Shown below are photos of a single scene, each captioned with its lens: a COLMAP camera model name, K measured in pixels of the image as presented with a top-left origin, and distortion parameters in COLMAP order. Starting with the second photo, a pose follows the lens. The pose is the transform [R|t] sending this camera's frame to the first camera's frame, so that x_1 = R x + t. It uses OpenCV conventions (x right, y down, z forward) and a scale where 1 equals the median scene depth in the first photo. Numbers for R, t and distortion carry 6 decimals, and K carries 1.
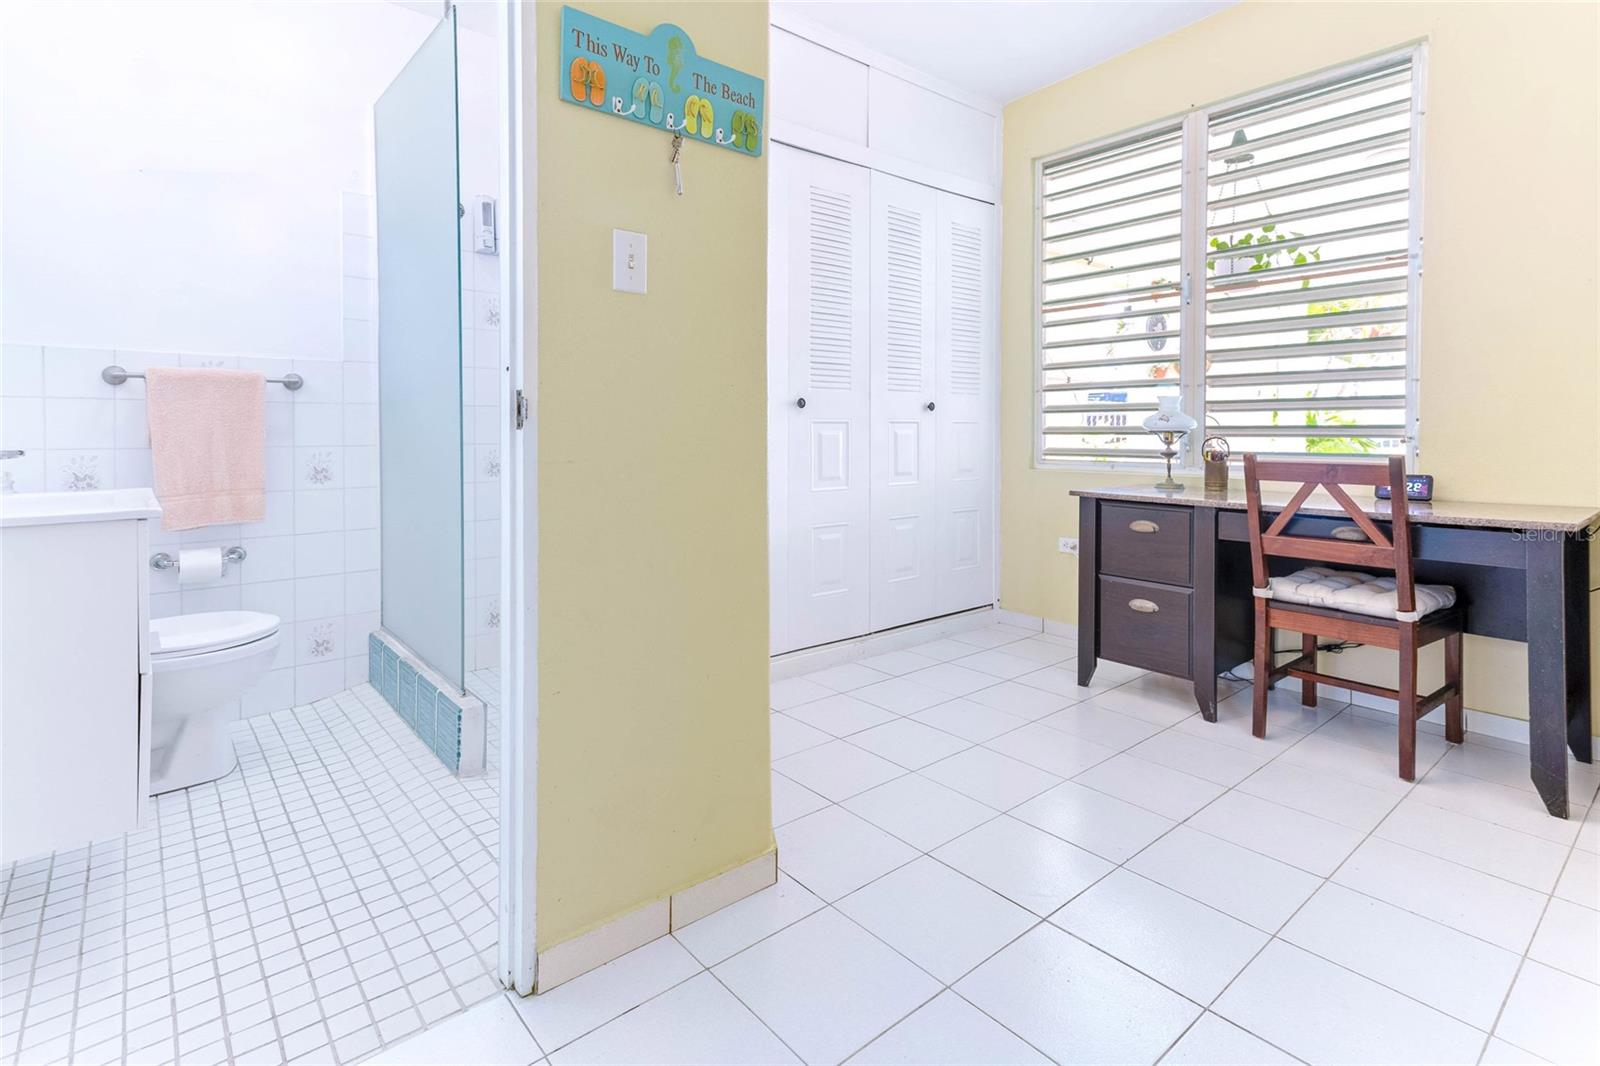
lens RADIAL K [[790.8, 0, 786.5], [0, 790.8, 432.3], [0, 0, 1]] dist [0.029004, 0.000554]
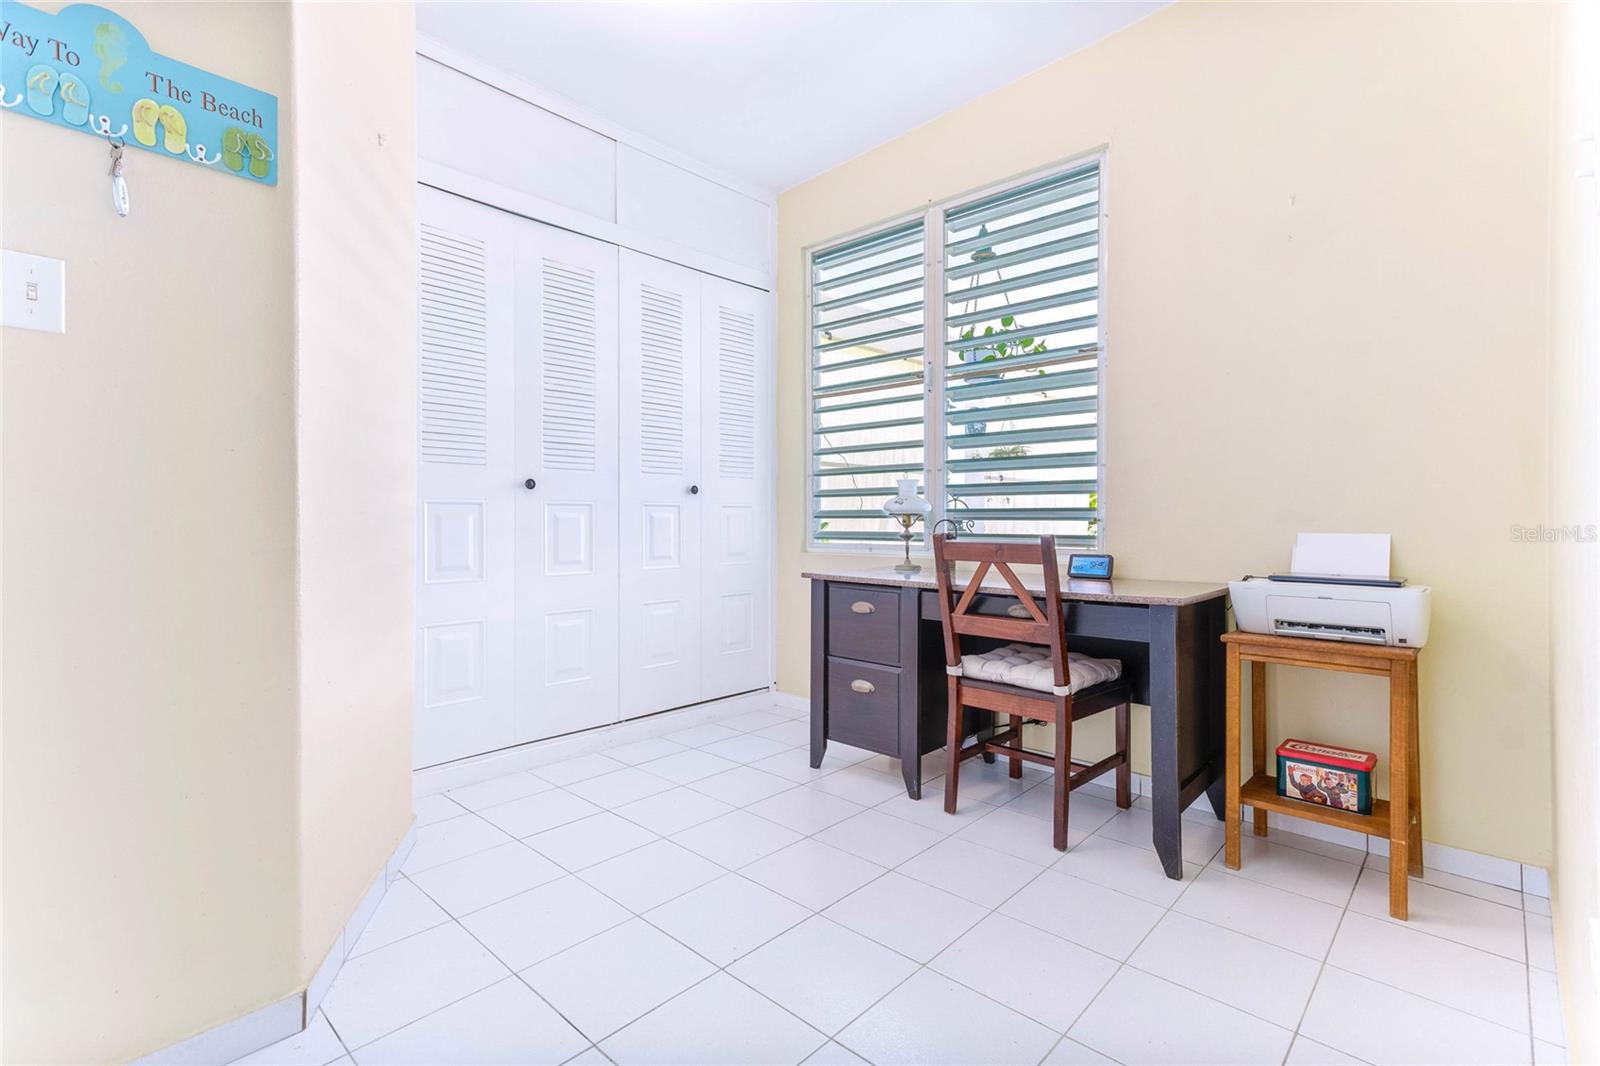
lens RADIAL K [[749.0, 0, 796.1], [0, 749.0, 514.8], [0, 0, 1]] dist [0.018775, 0.000514]
pose [[0.991745, 0.001639, 0.128218, 0.272669], [-0.000458, 0.999957, -0.009240, 0.010614], [-0.128228, 0.009105, 0.991703, 0.075583]]
